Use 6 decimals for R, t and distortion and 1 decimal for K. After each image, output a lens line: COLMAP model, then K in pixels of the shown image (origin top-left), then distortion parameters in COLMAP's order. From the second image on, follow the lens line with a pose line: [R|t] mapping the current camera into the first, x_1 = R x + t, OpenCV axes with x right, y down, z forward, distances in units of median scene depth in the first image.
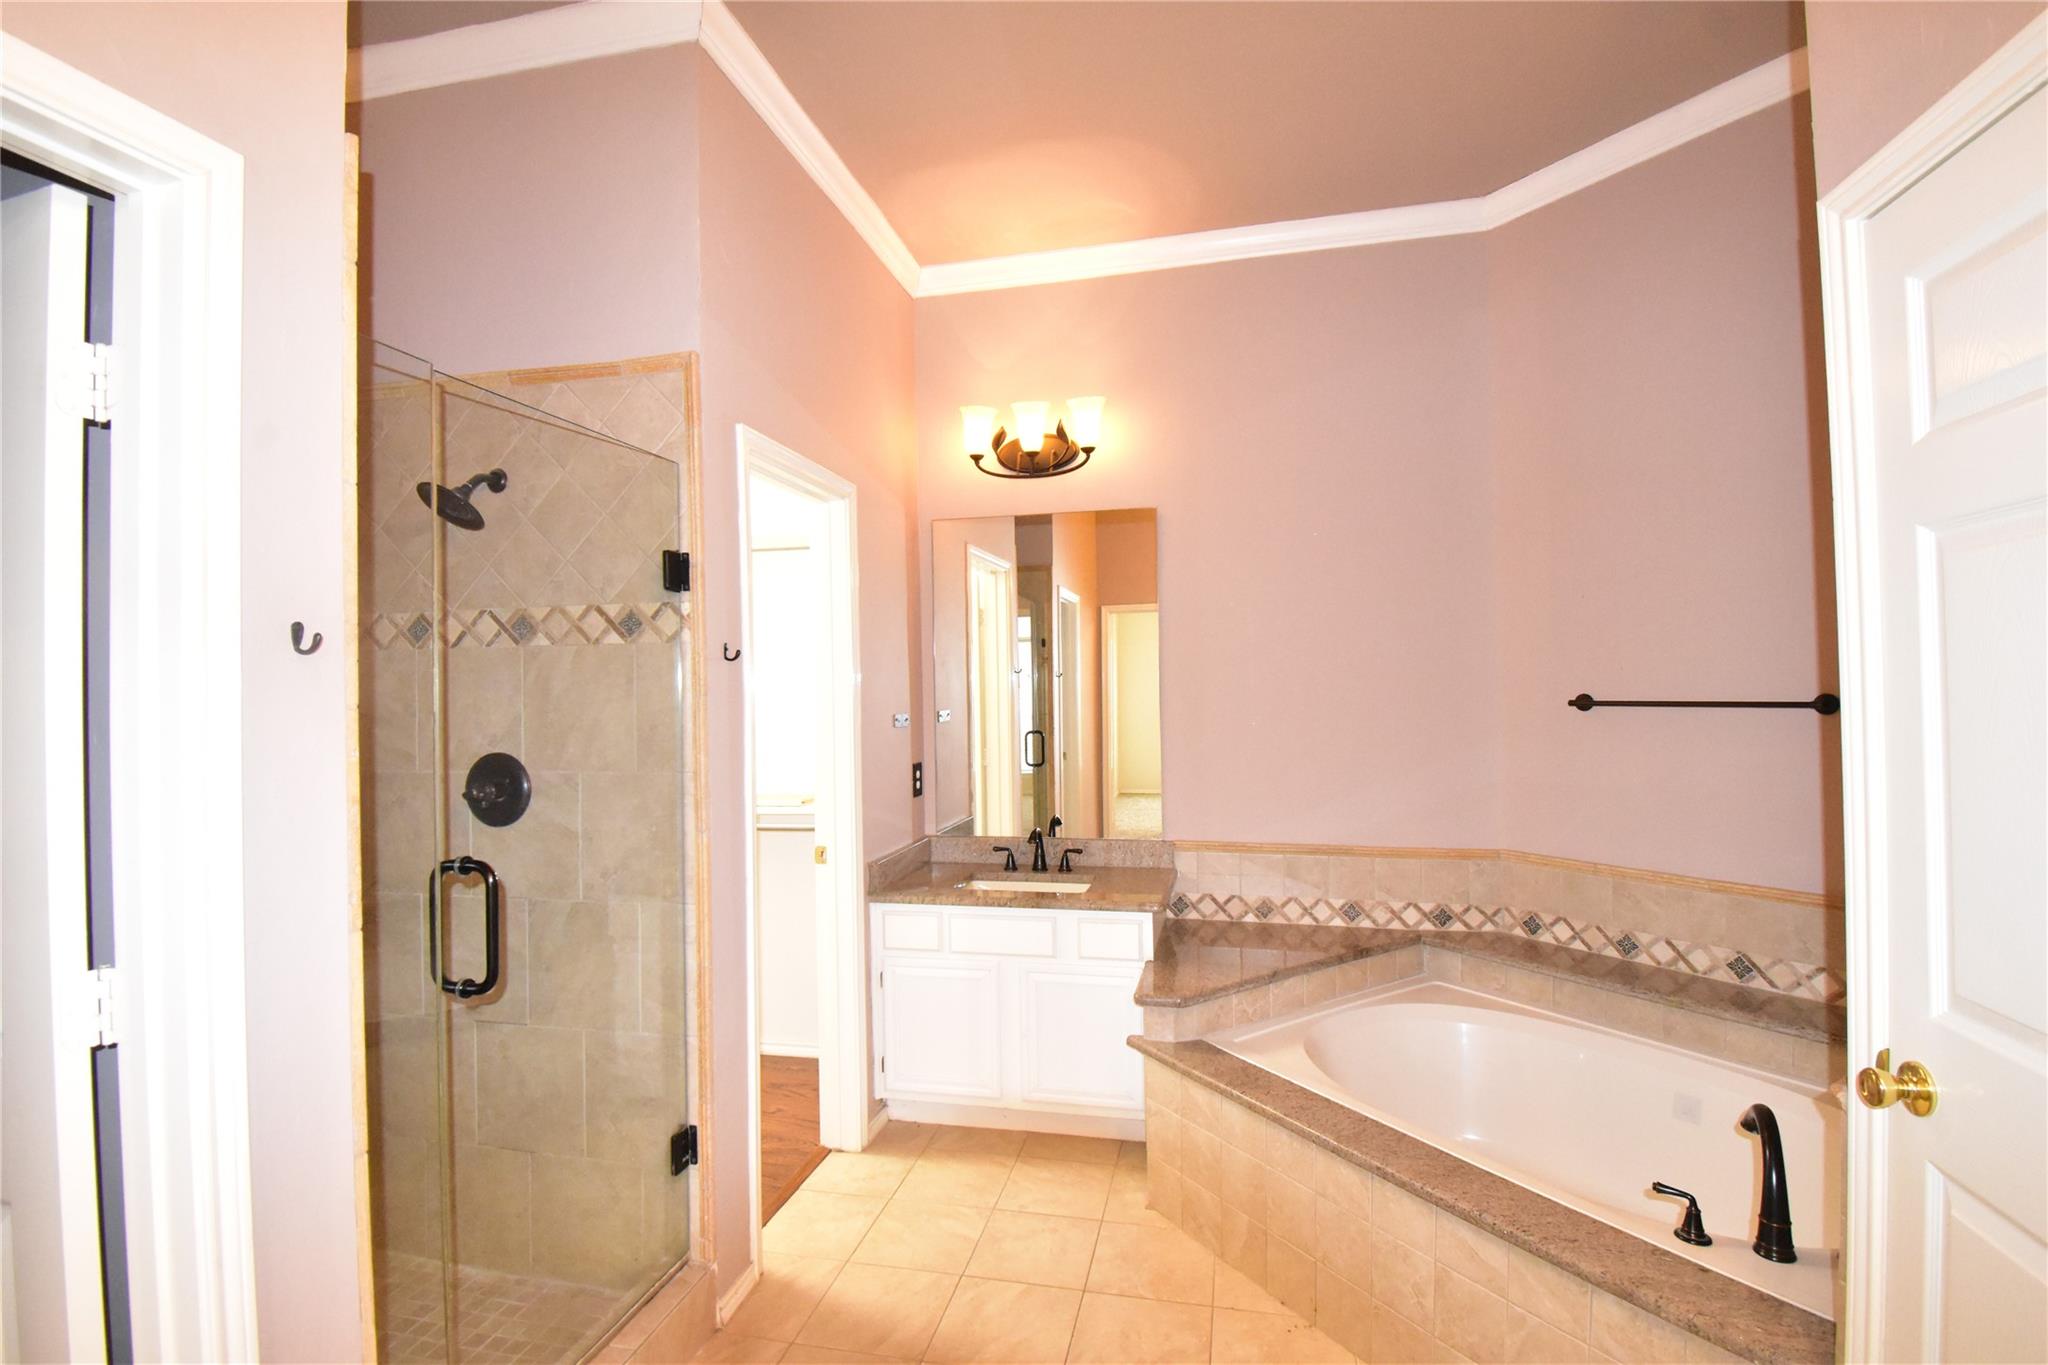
lens RADIAL K [[943.5, 0, 1030.7], [0, 943.5, 680.5], [0, 0, 1]] dist [0.023091, -0.028093]
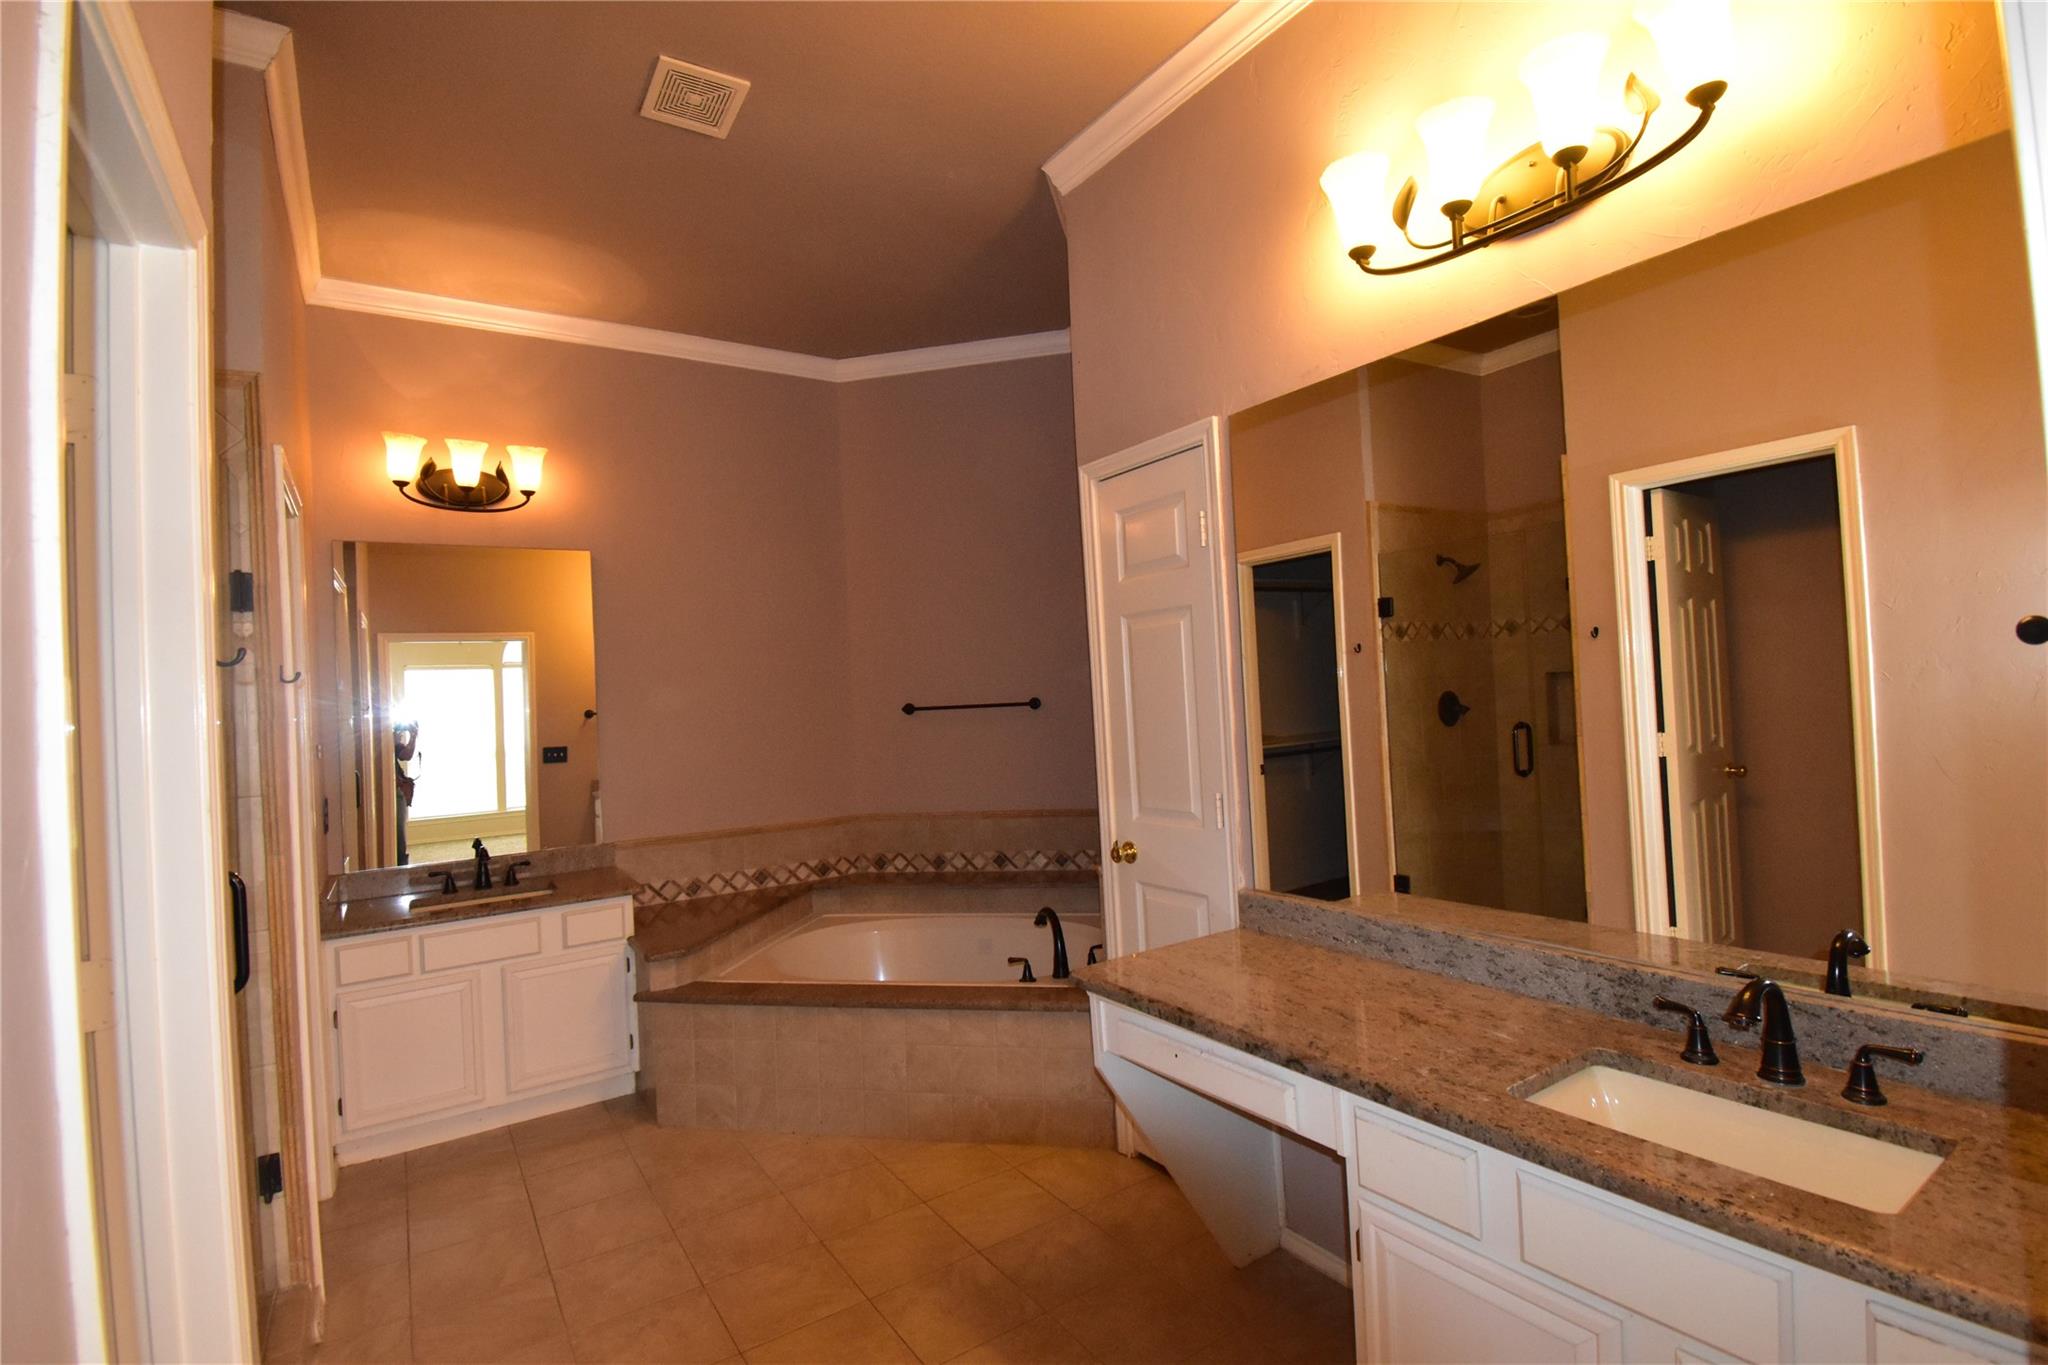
lens RADIAL K [[943.5, 0, 1030.7], [0, 943.5, 680.5], [0, 0, 1]] dist [0.023091, -0.028093]
pose [[0.689690, -0.005462, 0.724084, -0.352729], [0.033570, 0.999138, -0.024439, 0.019520], [-0.723326, 0.041163, 0.689278, -0.177478]]
